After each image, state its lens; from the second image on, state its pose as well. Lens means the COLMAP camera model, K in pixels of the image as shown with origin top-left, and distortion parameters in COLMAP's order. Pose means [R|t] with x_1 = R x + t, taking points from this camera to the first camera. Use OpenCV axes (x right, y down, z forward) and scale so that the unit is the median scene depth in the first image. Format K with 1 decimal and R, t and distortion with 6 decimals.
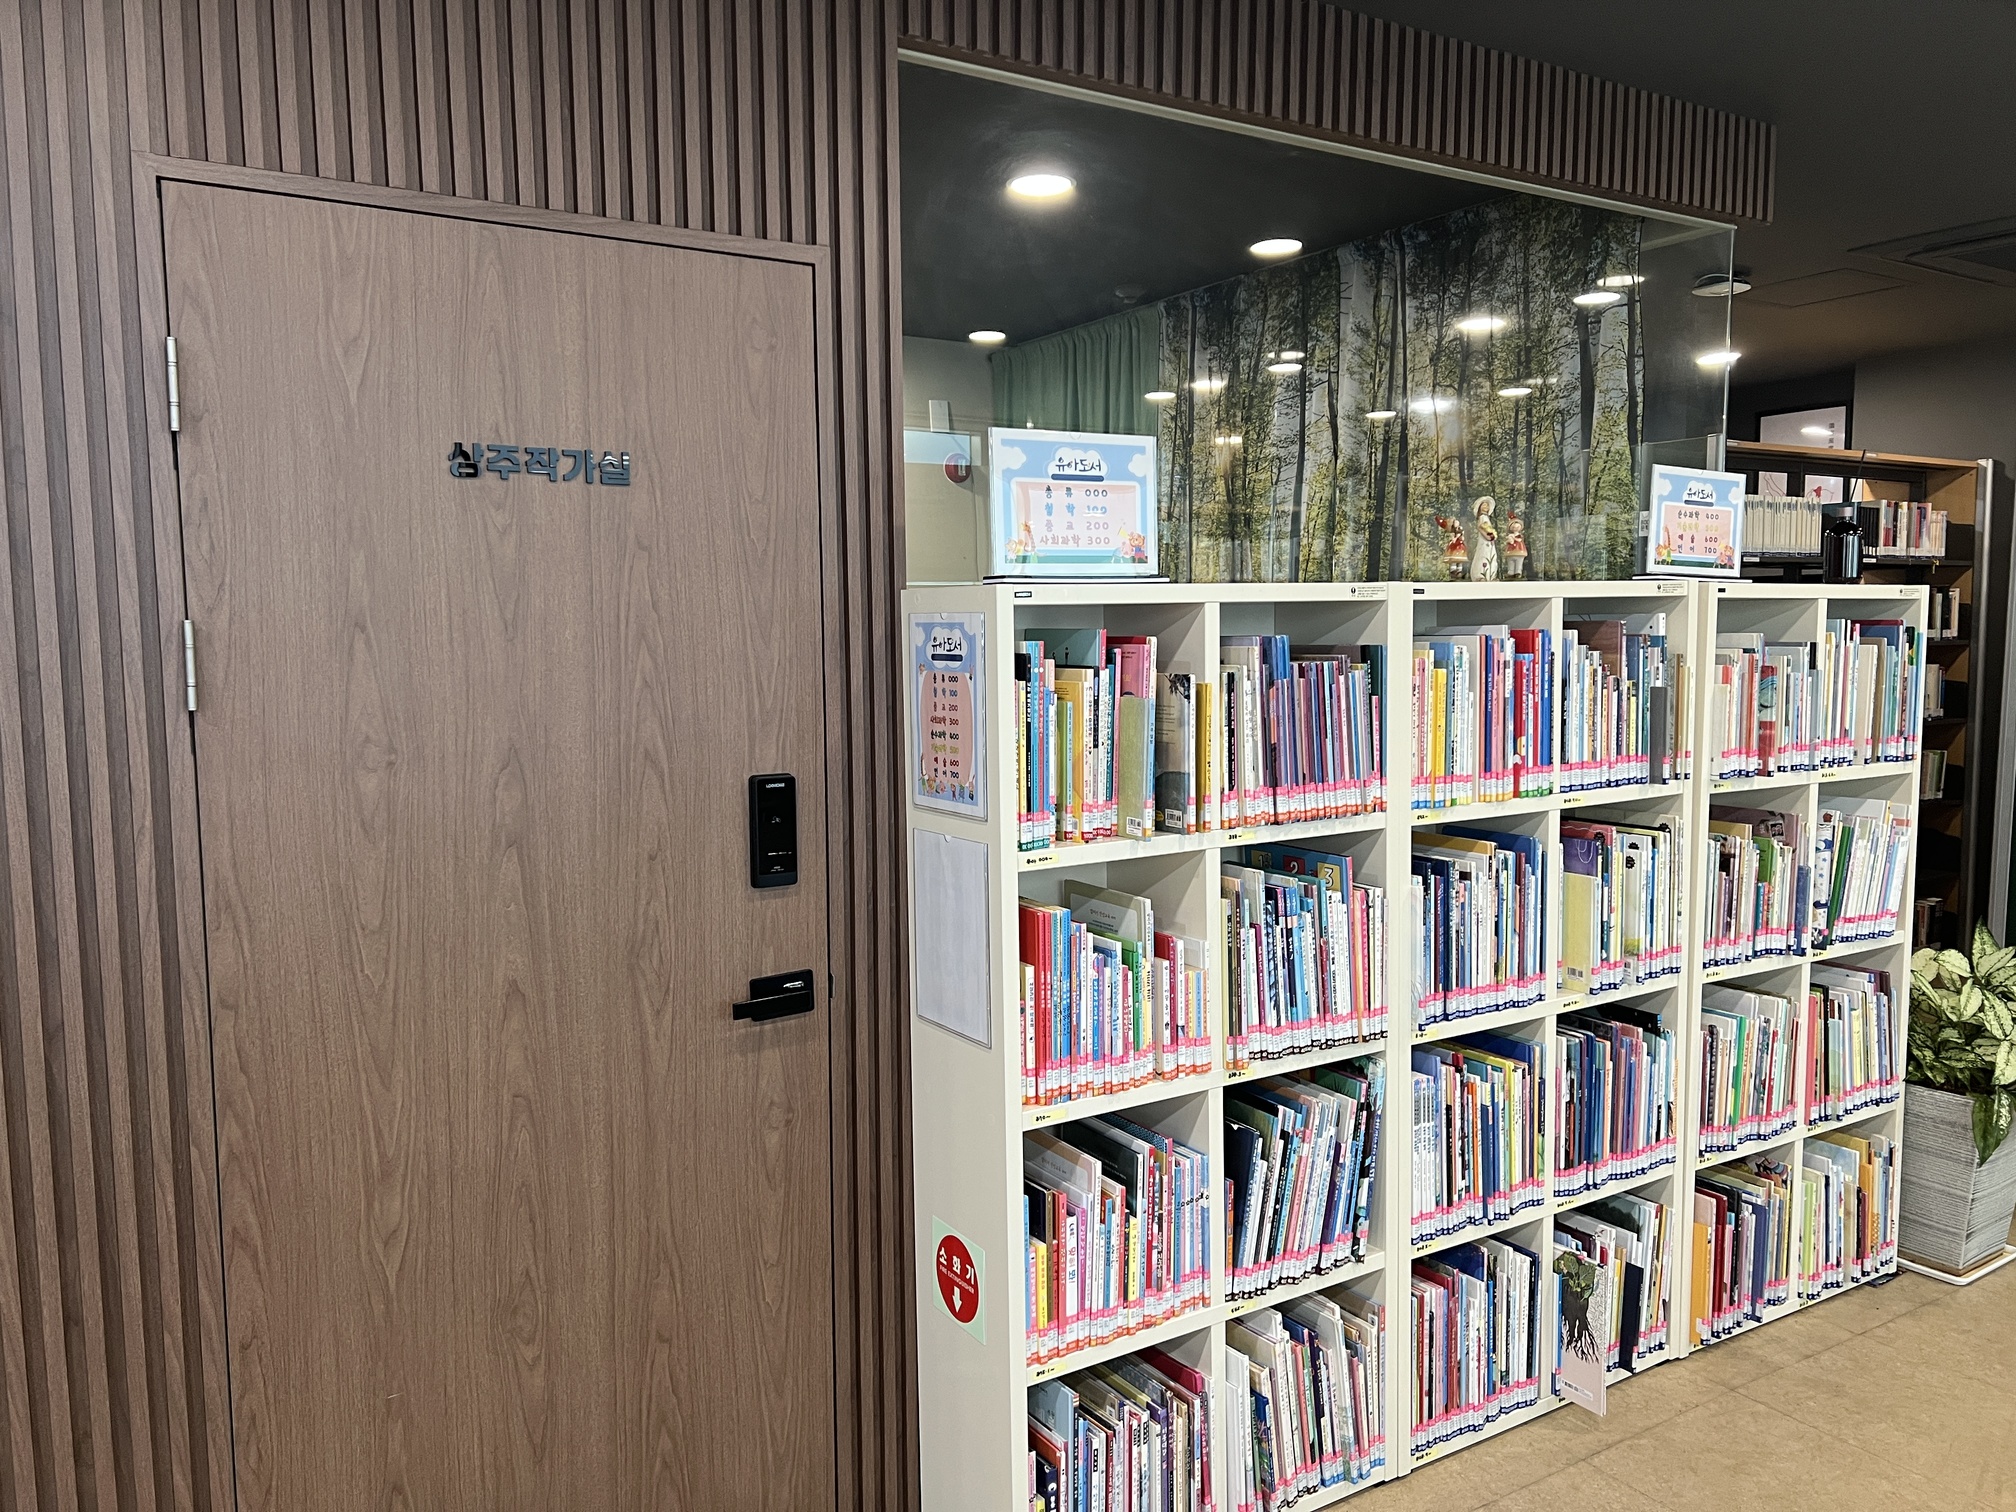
lens RADIAL K [[1500.3, 0, 1012.5], [0, 1500.3, 767.8], [0, 0, 1]] dist [0.064782, -0.073960]
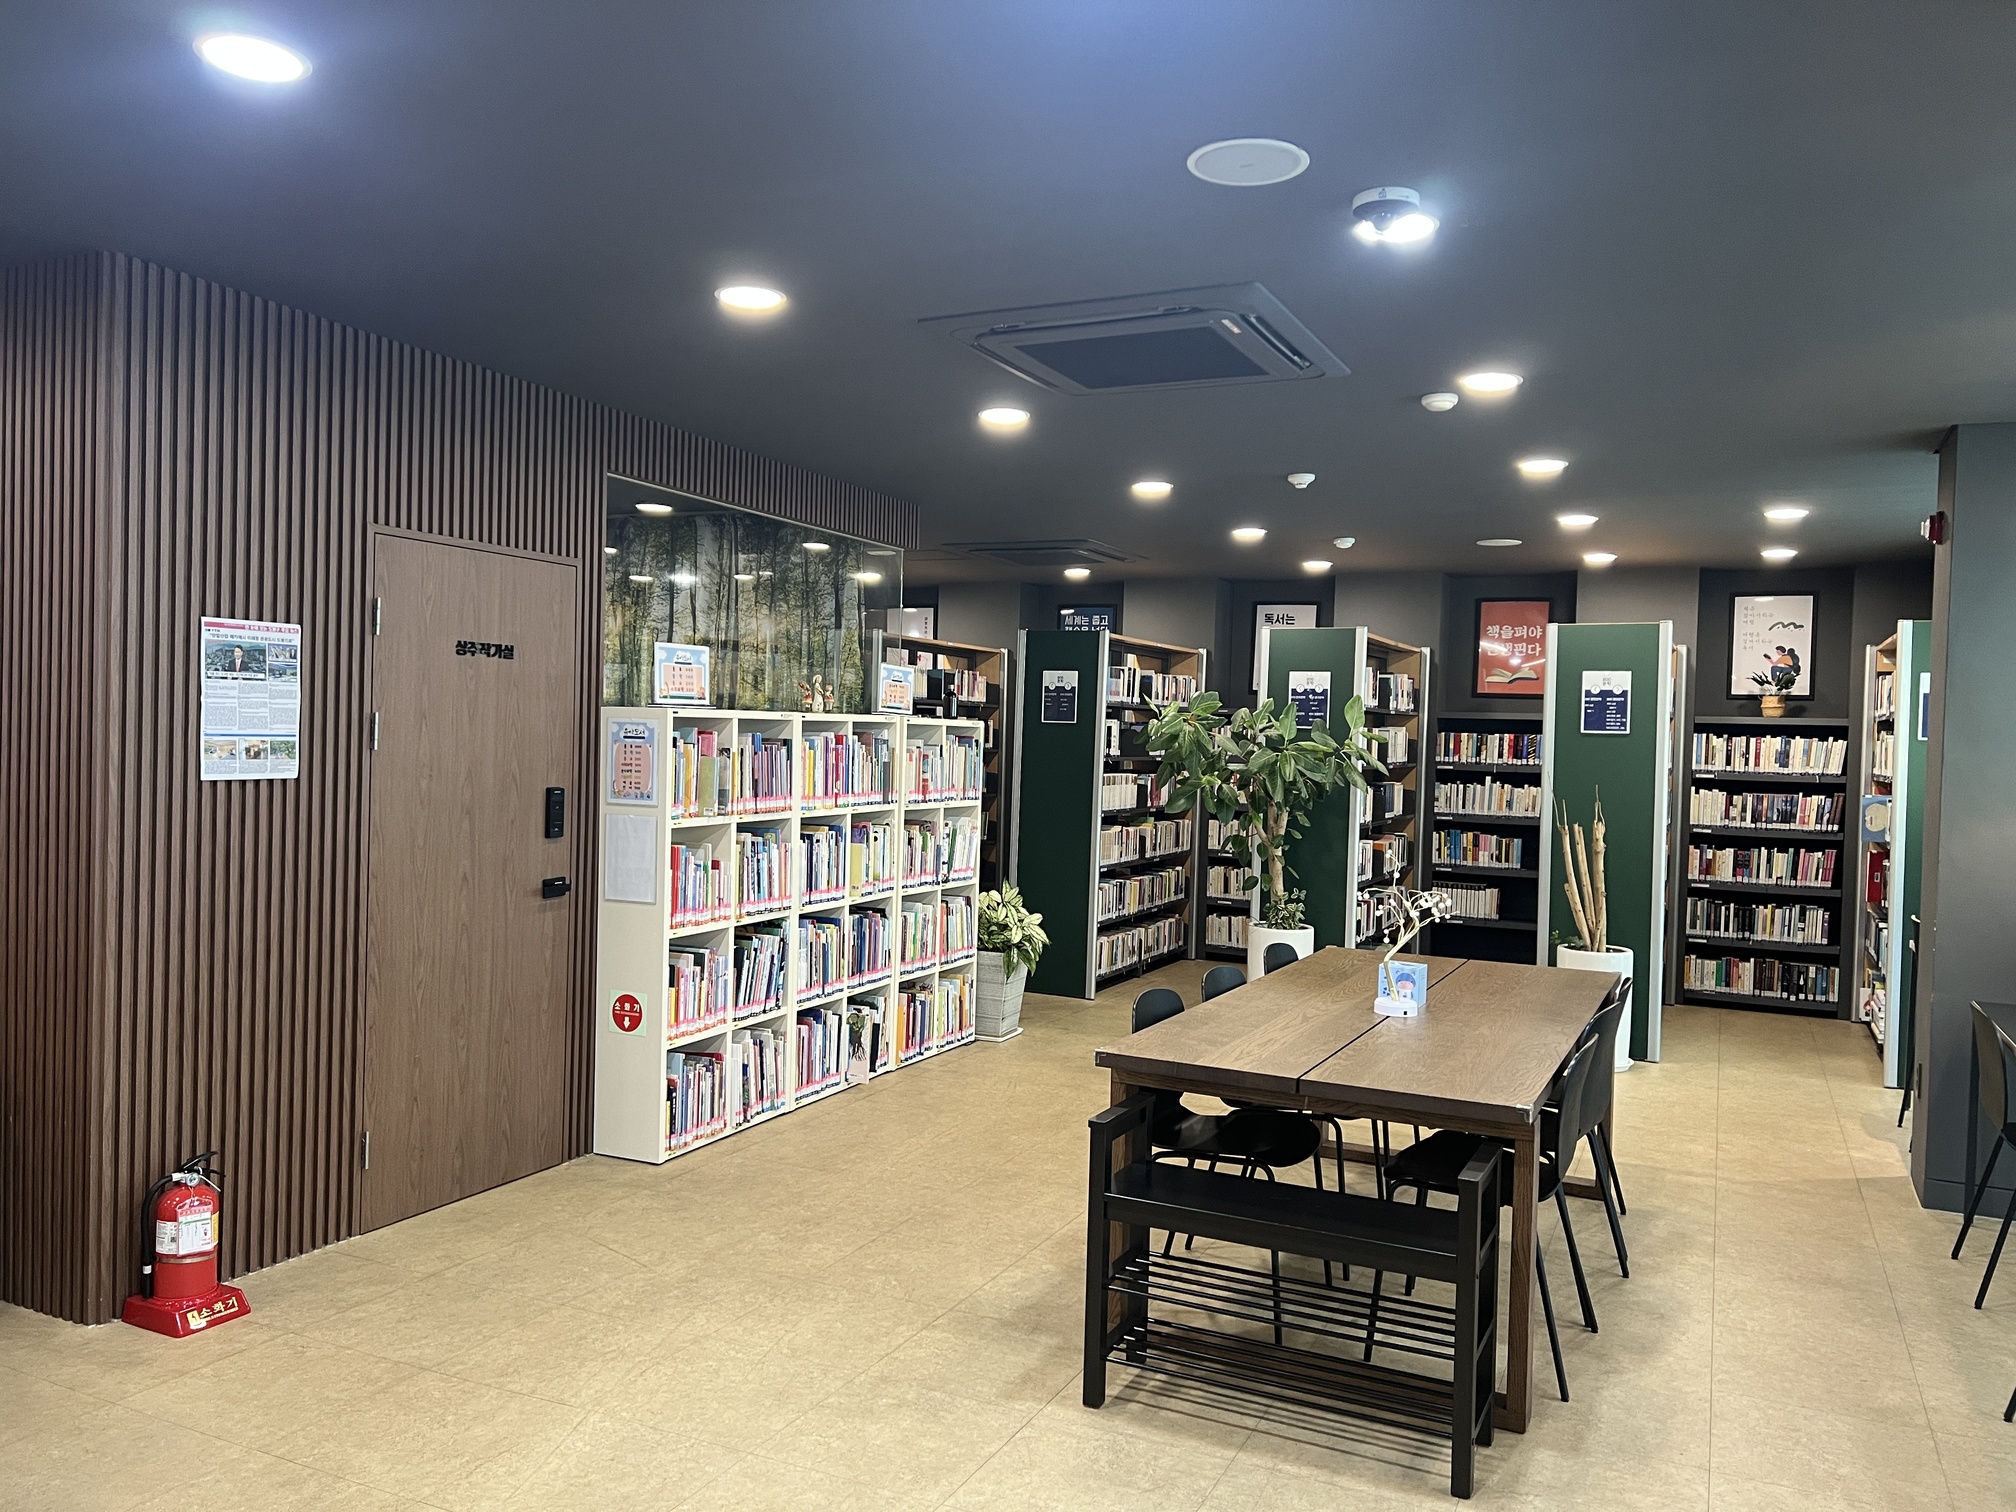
lens RADIAL K [[1500.3, 0, 1008.0], [0, 1500.3, 753.2], [0, 0, 1]] dist [0.064782, -0.073960]
pose [[0.841696, 0.026378, 0.539307, -0.768567], [0.015435, 0.997222, -0.072864, 0.122330], [-0.539731, 0.069654, 0.838951, -1.198652]]
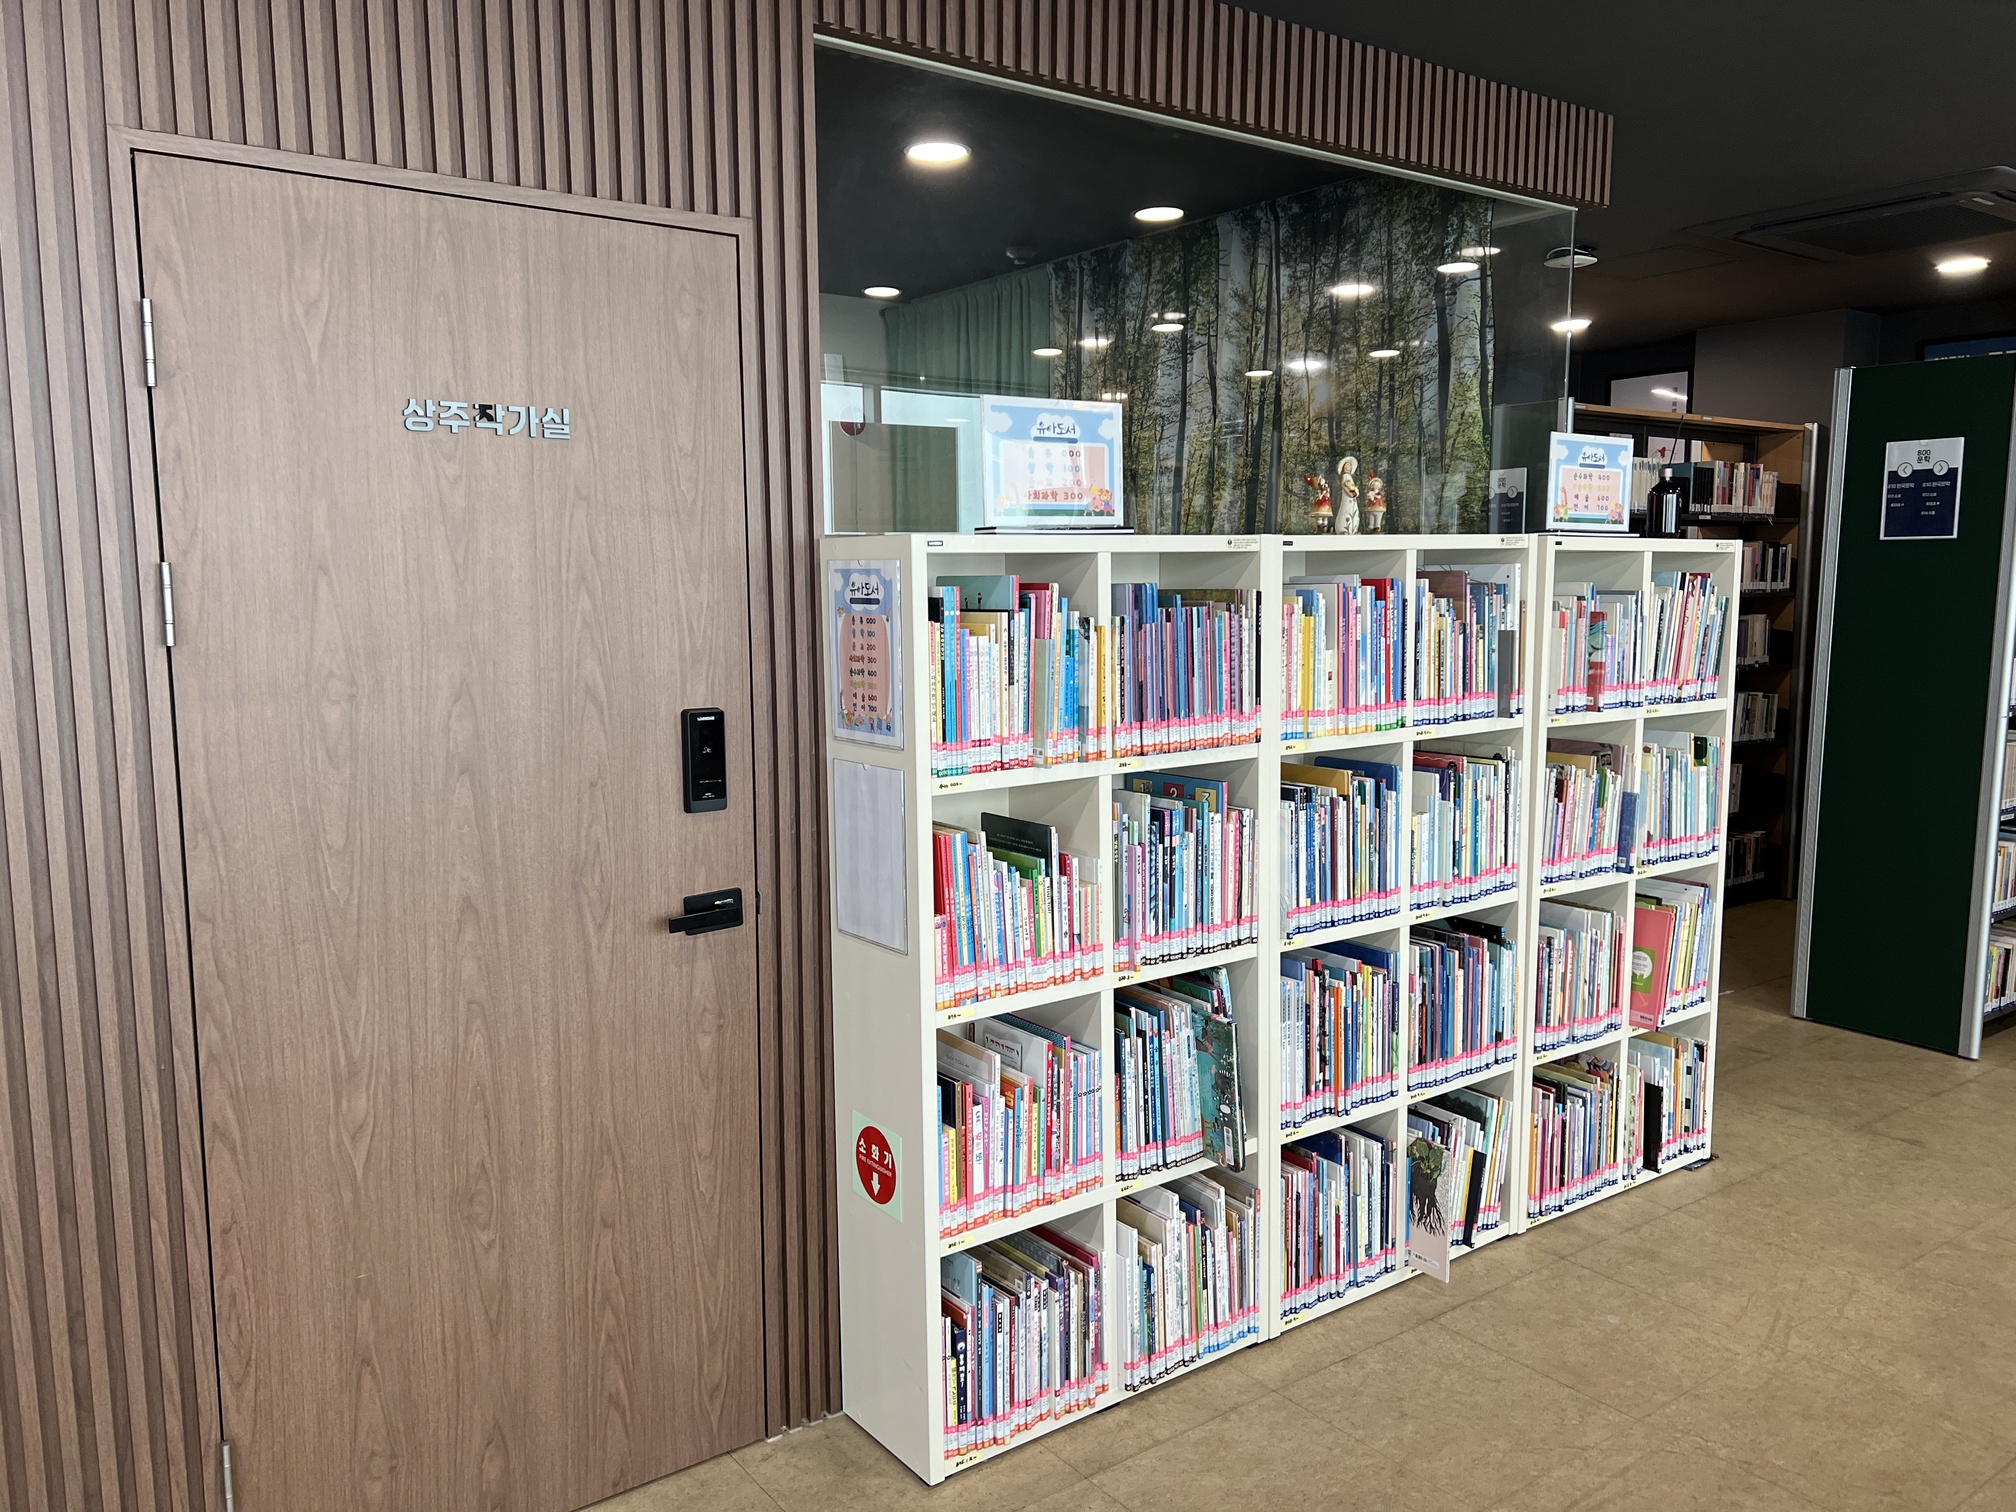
lens RADIAL K [[1500.3, 0, 1002.1], [0, 1500.3, 758.2], [0, 0, 1]] dist [0.064782, -0.073960]
pose [[0.997523, -0.004879, 0.070170, -0.019753], [0.003102, 0.999672, 0.025406, 0.012882], [-0.070271, -0.025125, 0.997211, -0.095665]]
